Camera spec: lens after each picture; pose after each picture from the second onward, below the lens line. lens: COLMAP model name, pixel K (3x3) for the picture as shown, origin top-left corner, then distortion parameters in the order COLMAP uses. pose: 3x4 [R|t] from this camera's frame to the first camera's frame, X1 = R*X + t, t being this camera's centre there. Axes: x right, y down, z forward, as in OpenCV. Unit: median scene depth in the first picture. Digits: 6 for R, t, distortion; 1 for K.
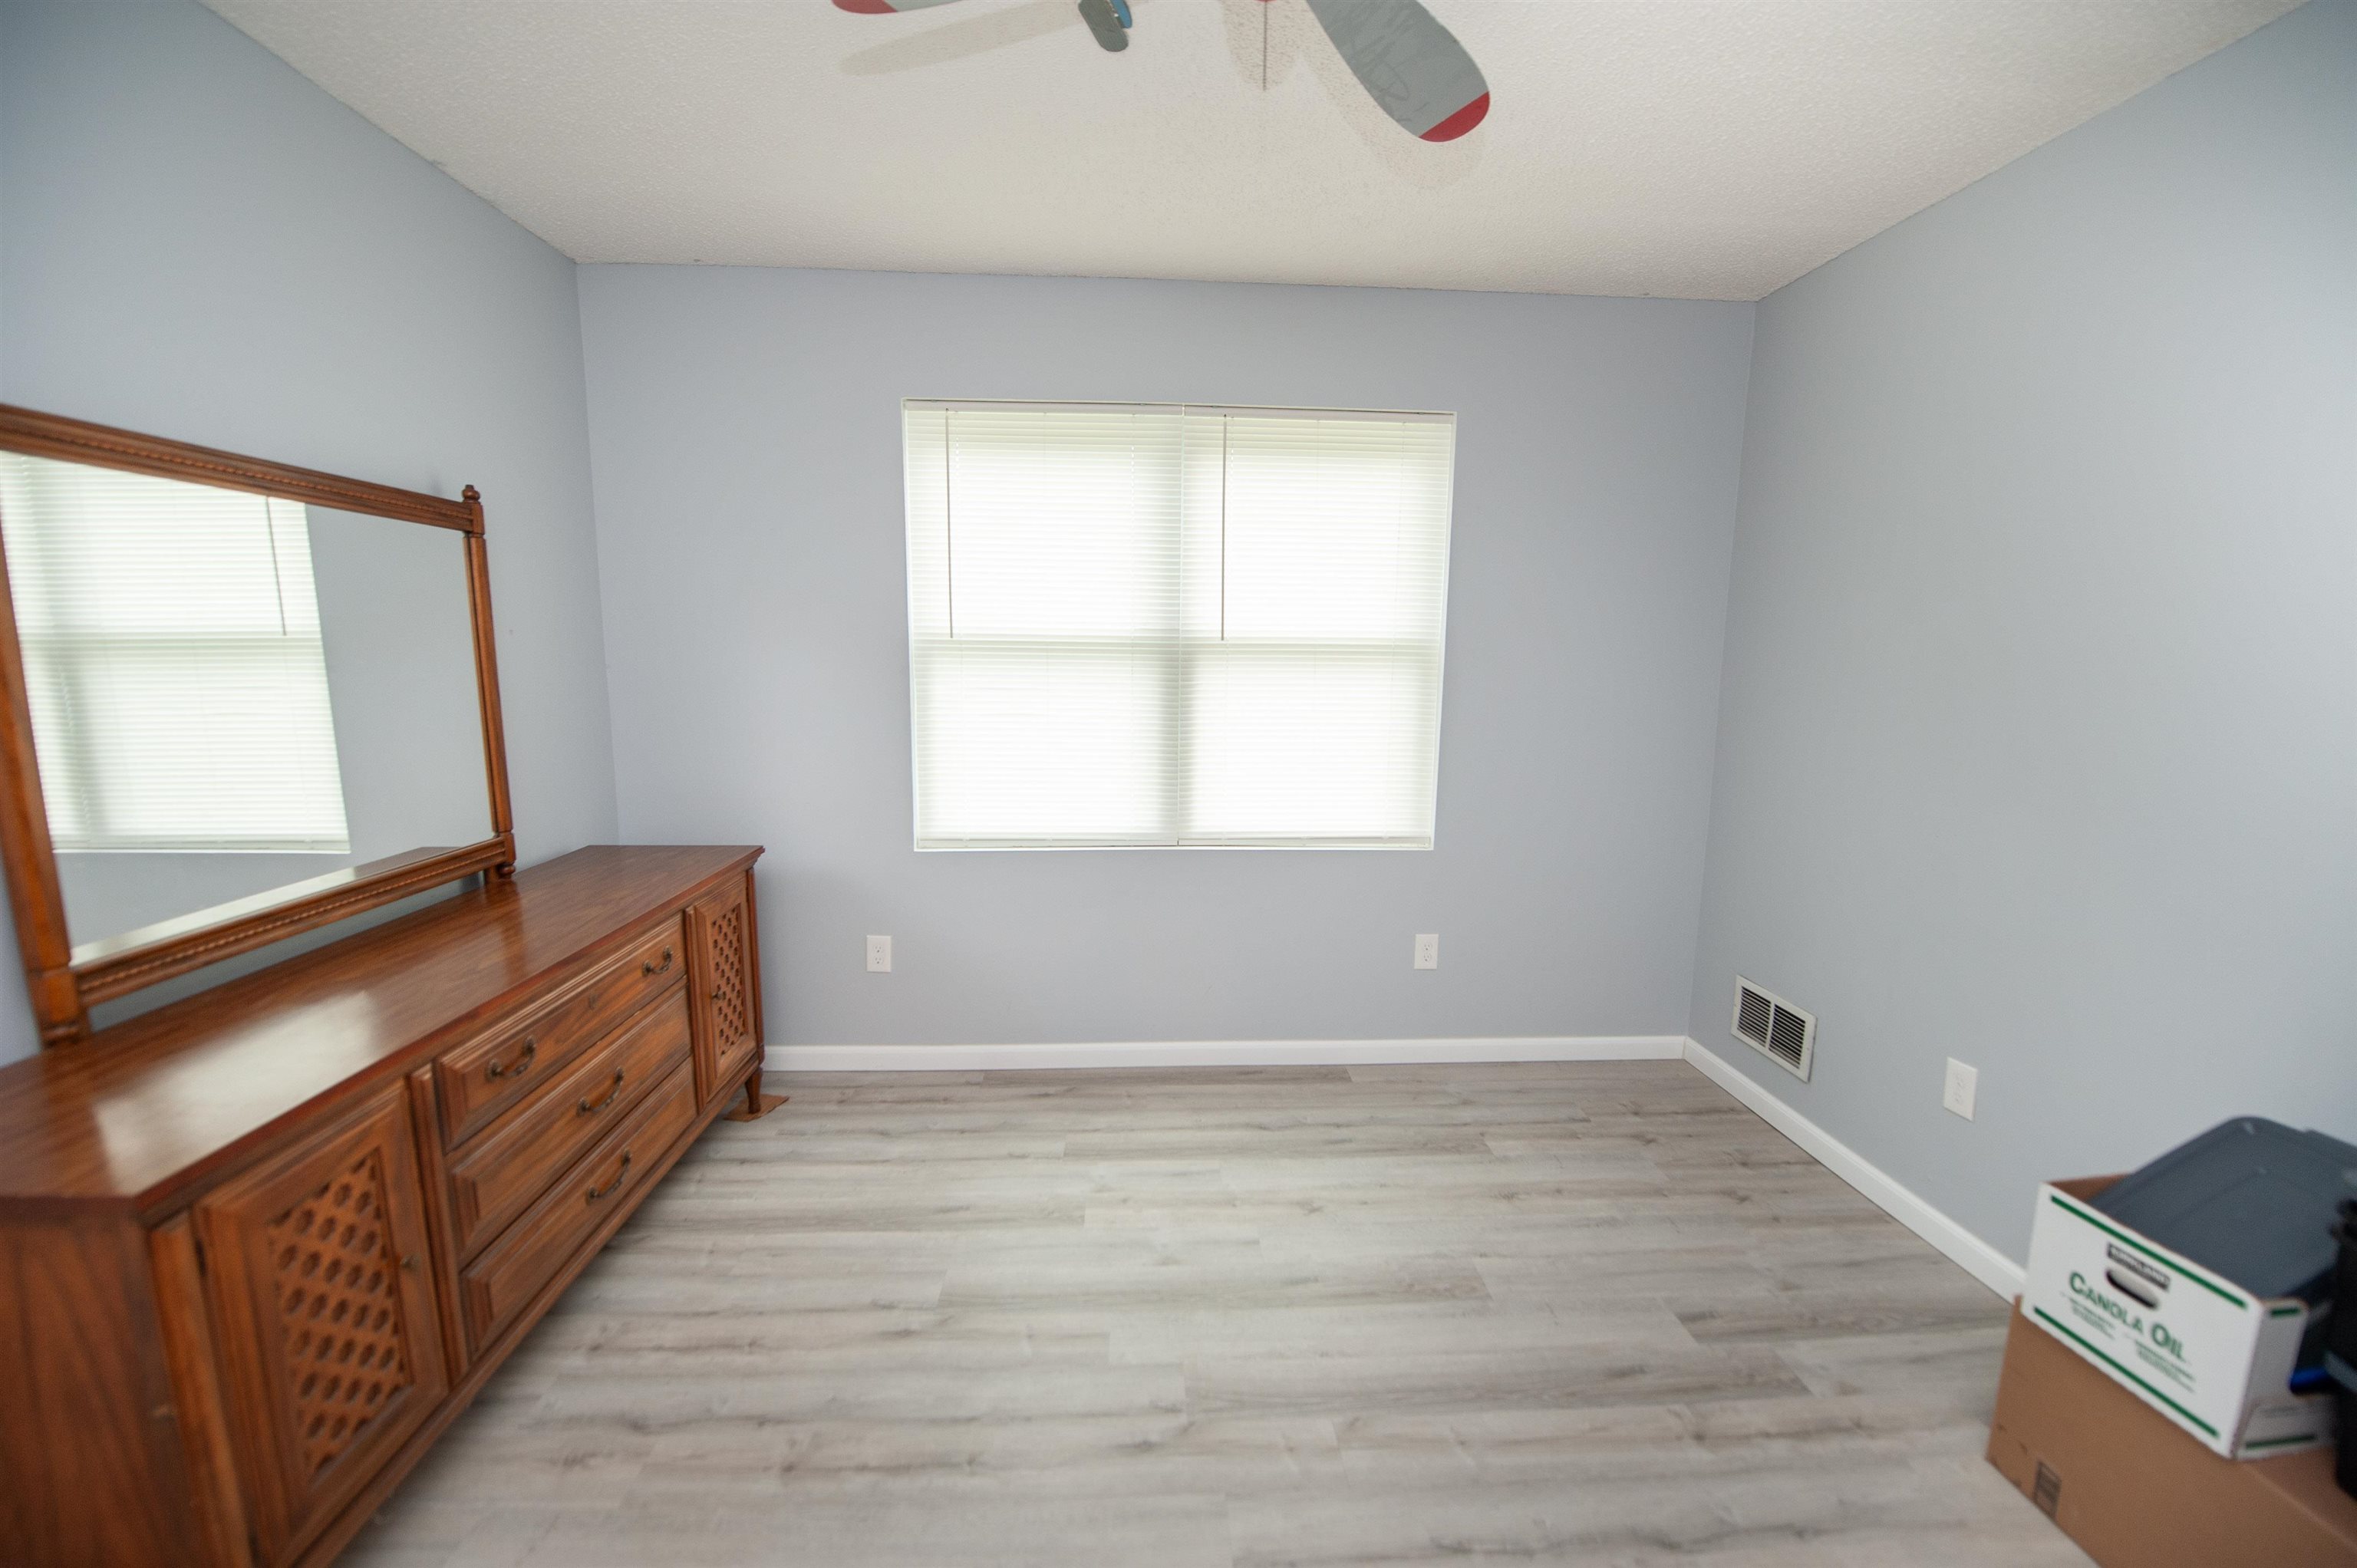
lens RADIAL K [[942.9, 0, 1184.8], [0, 942.9, 790.3], [0, 0, 1]] dist [-0.014779, -0.003123]
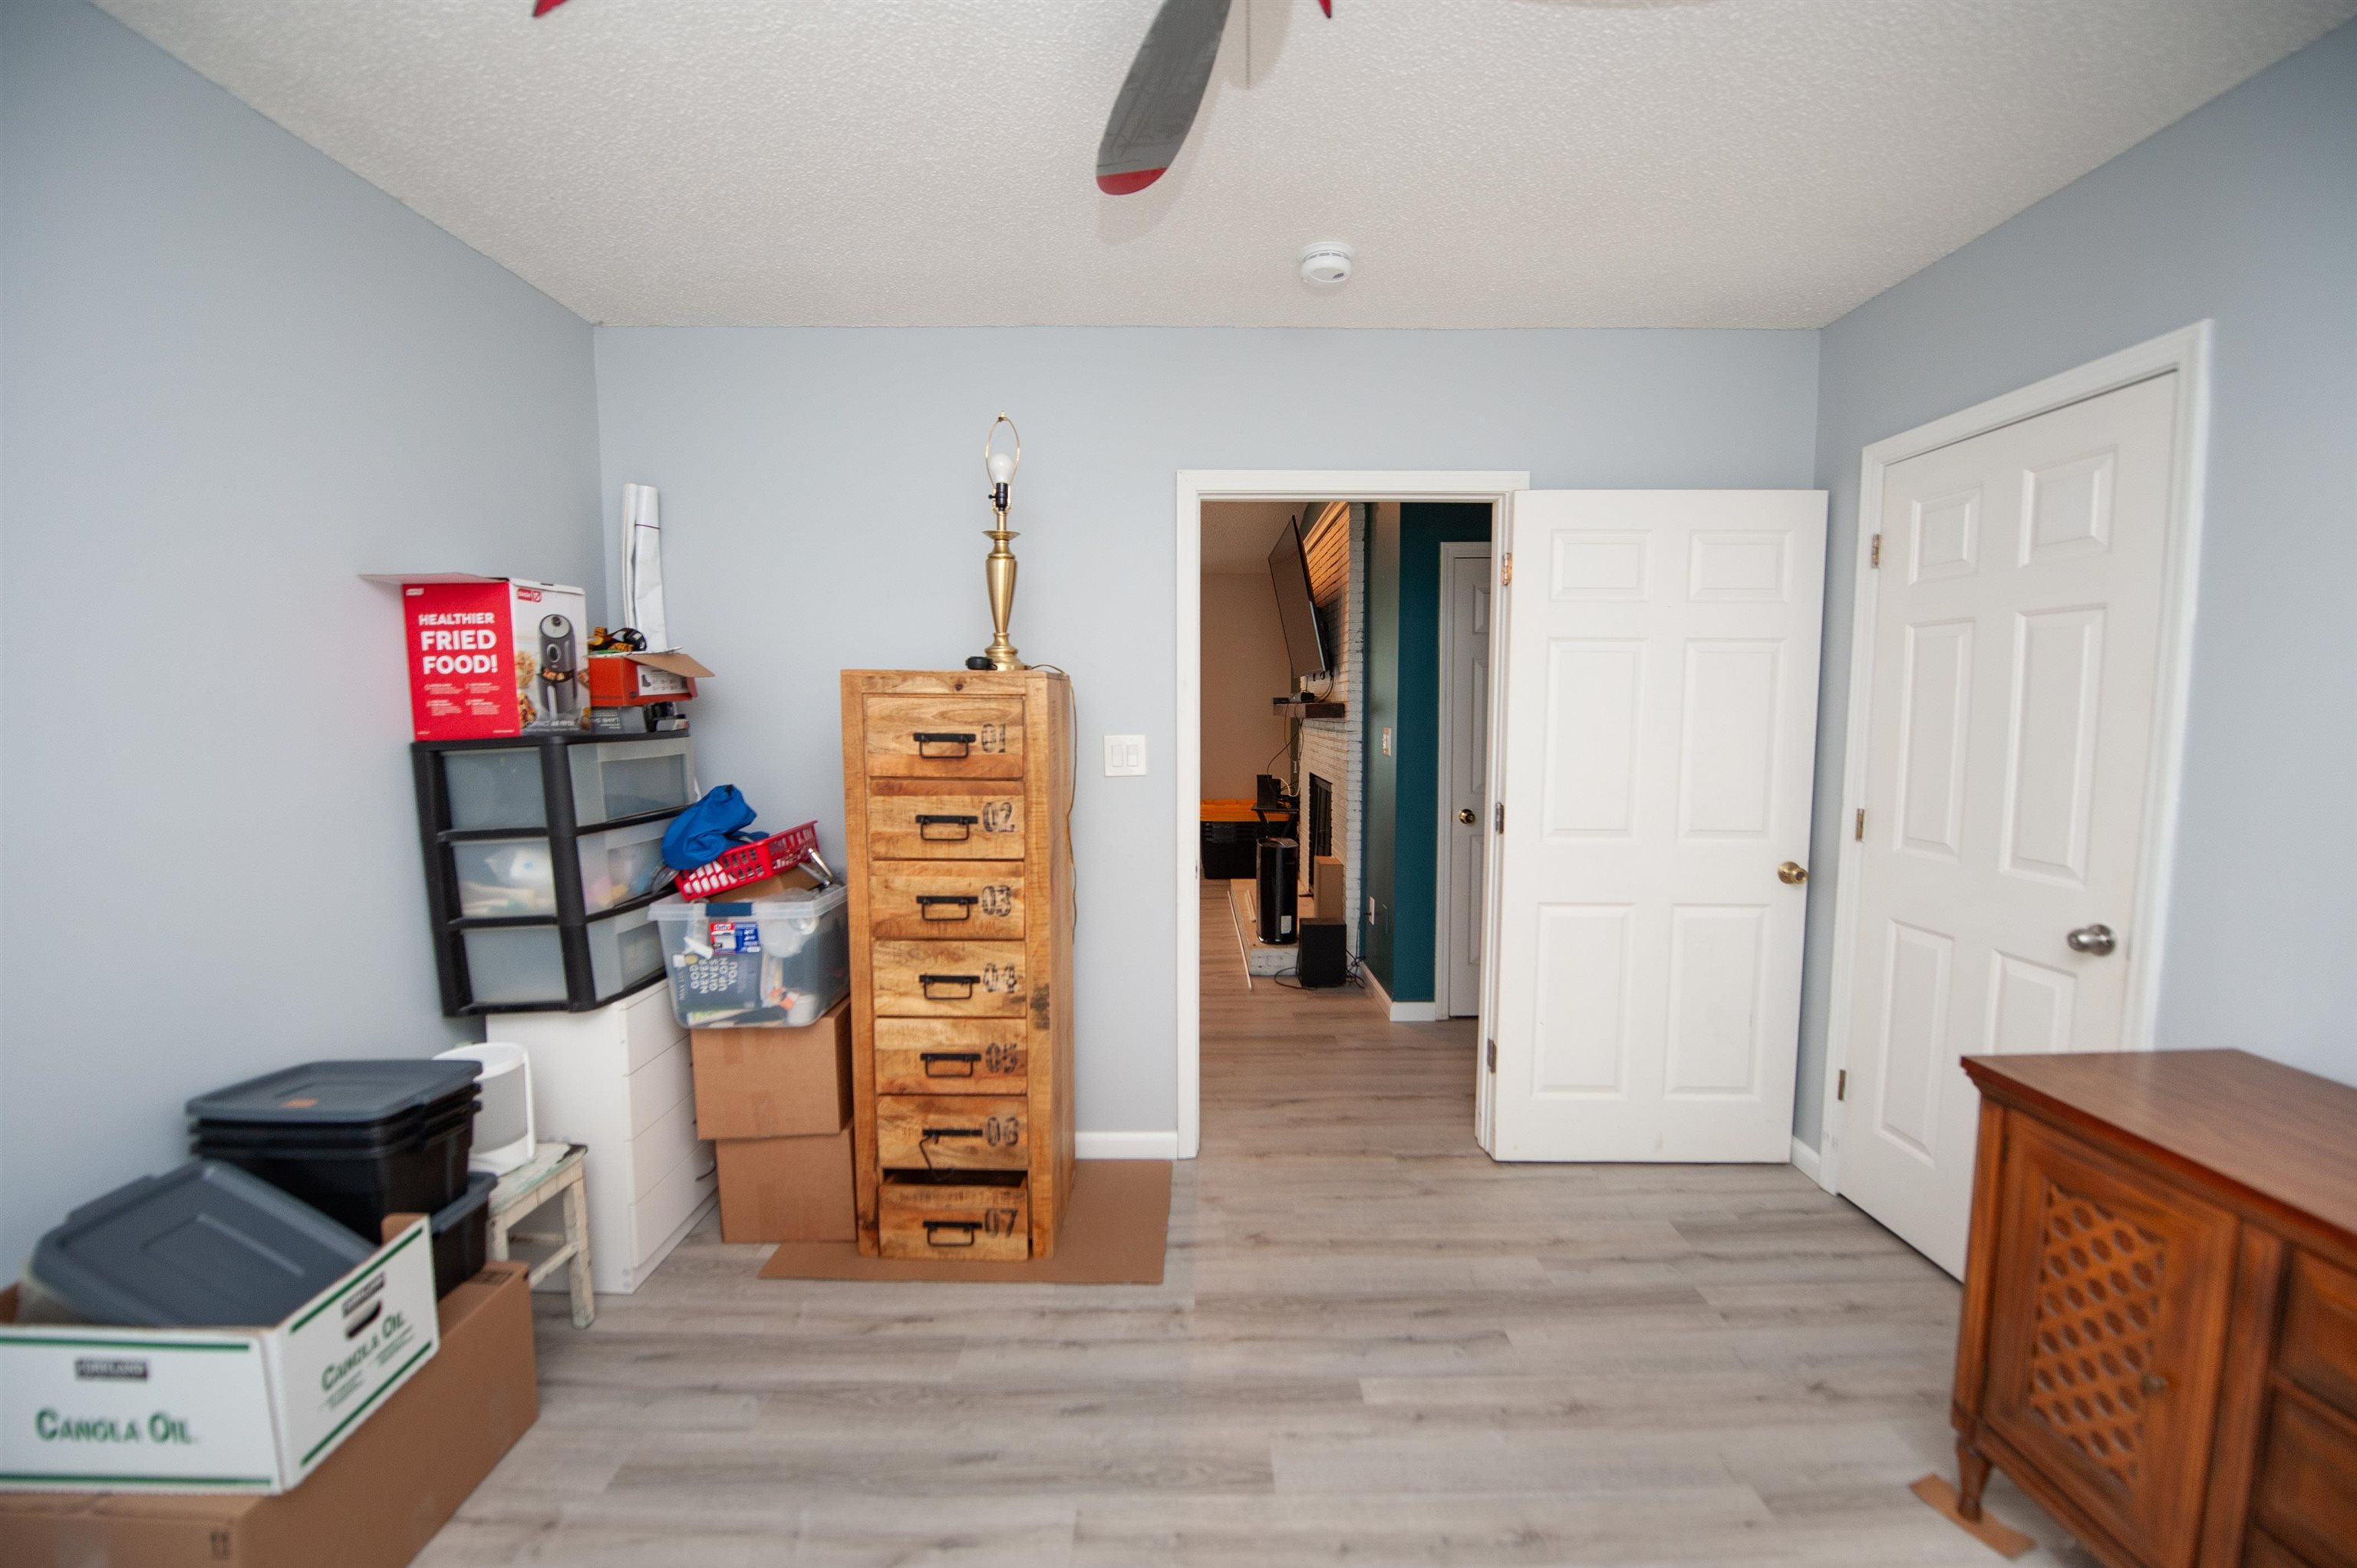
lens RADIAL K [[942.9, 0, 1184.8], [0, 942.9, 790.3], [0, 0, 1]] dist [-0.014779, -0.003123]
pose [[-0.998429, -0.013800, 0.054299, 0.078632], [-0.000643, 0.971946, 0.235201, -0.278053], [-0.056021, 0.234797, -0.970429, 1.869037]]
